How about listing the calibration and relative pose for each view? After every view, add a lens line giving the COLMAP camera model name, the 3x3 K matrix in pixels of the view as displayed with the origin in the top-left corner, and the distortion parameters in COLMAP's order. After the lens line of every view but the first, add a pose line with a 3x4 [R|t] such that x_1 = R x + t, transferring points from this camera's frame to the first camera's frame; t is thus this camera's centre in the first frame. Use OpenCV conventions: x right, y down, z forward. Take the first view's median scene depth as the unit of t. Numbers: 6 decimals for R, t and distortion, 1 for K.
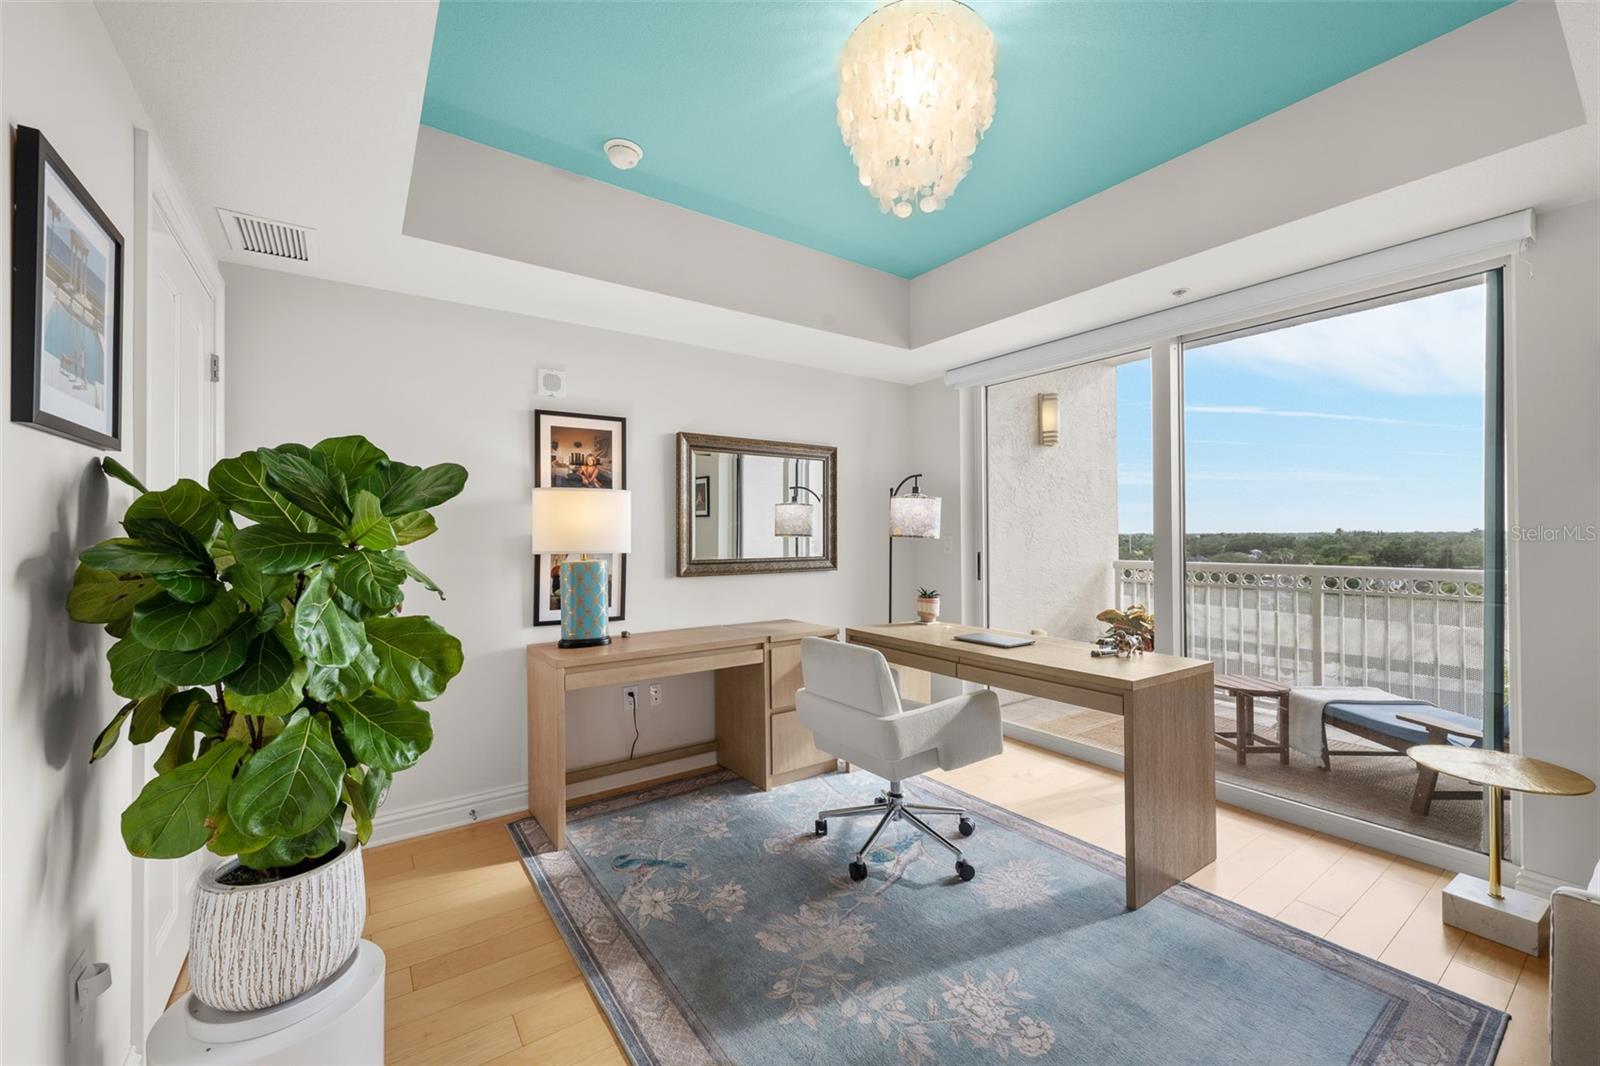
lens RADIAL K [[635.8, 0, 800.0], [0, 635.8, 533.0], [0, 0, 1]] dist [-0.001722, 0.000038]
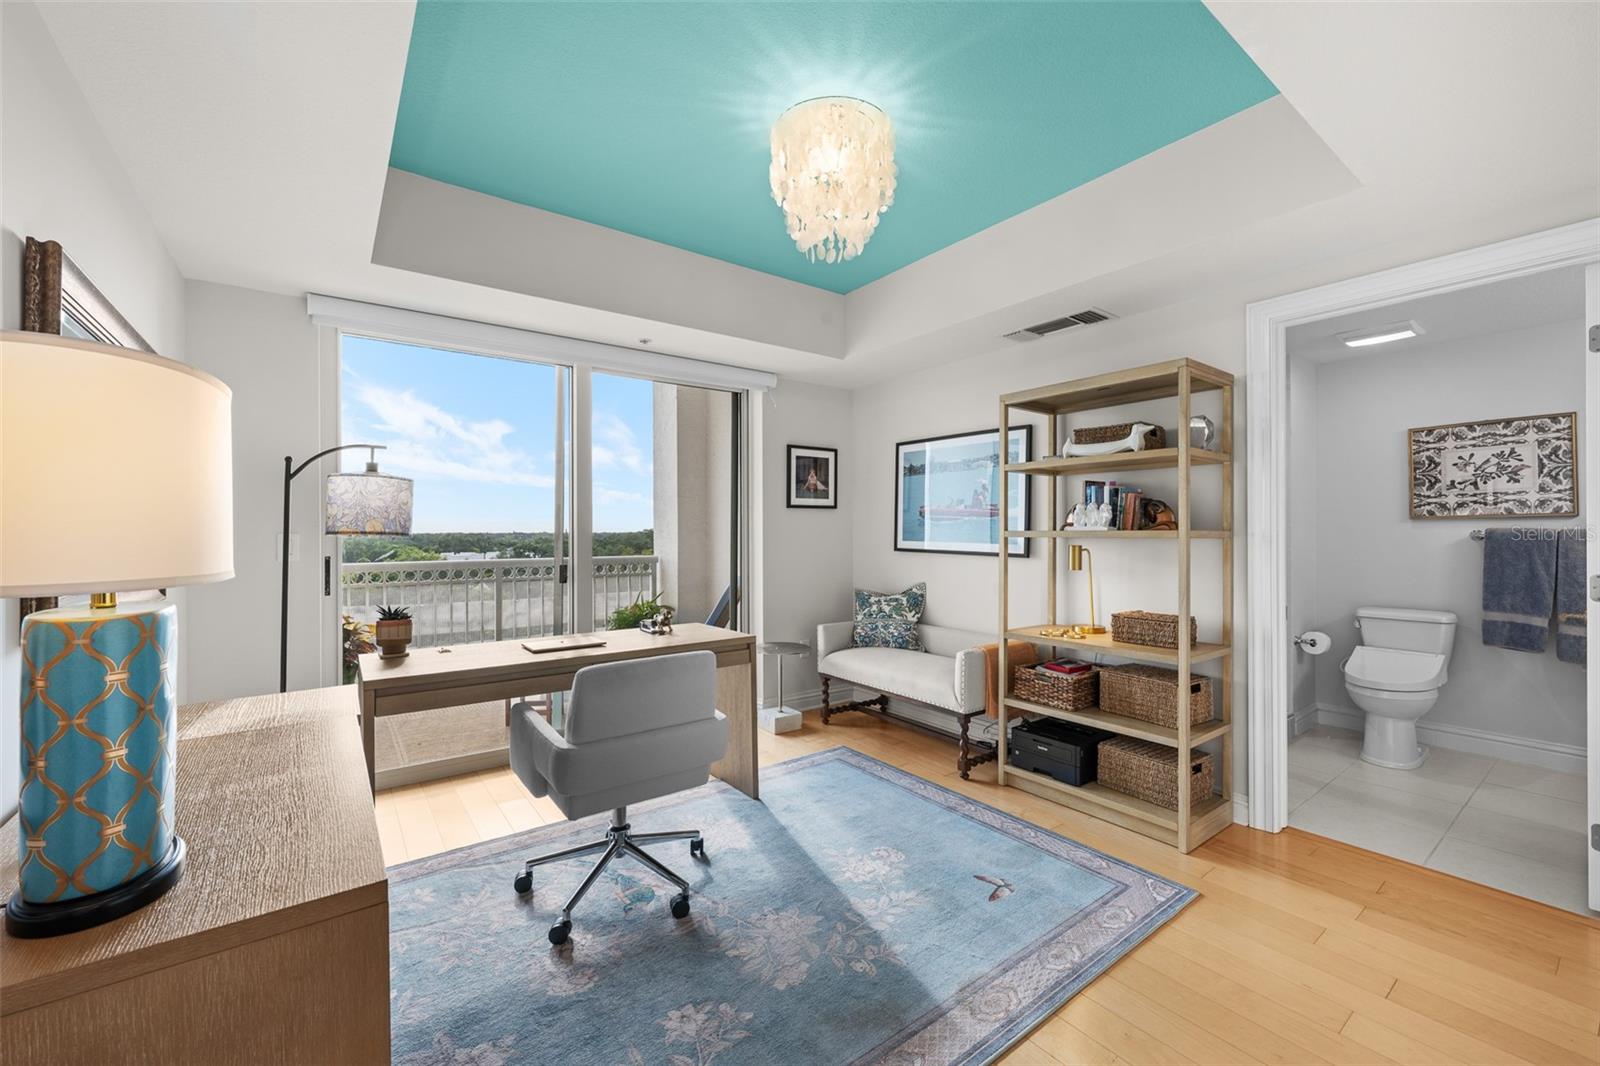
lens RADIAL K [[635.8, 0, 800.0], [0, 635.8, 533.0], [0, 0, 1]] dist [-0.001722, 0.000038]
pose [[-0.016599, 0.004264, 0.999853, -0.851423], [-0.003297, 0.999985, -0.004319, 0.010482], [-0.999857, -0.003369, -0.016585, 0.892854]]
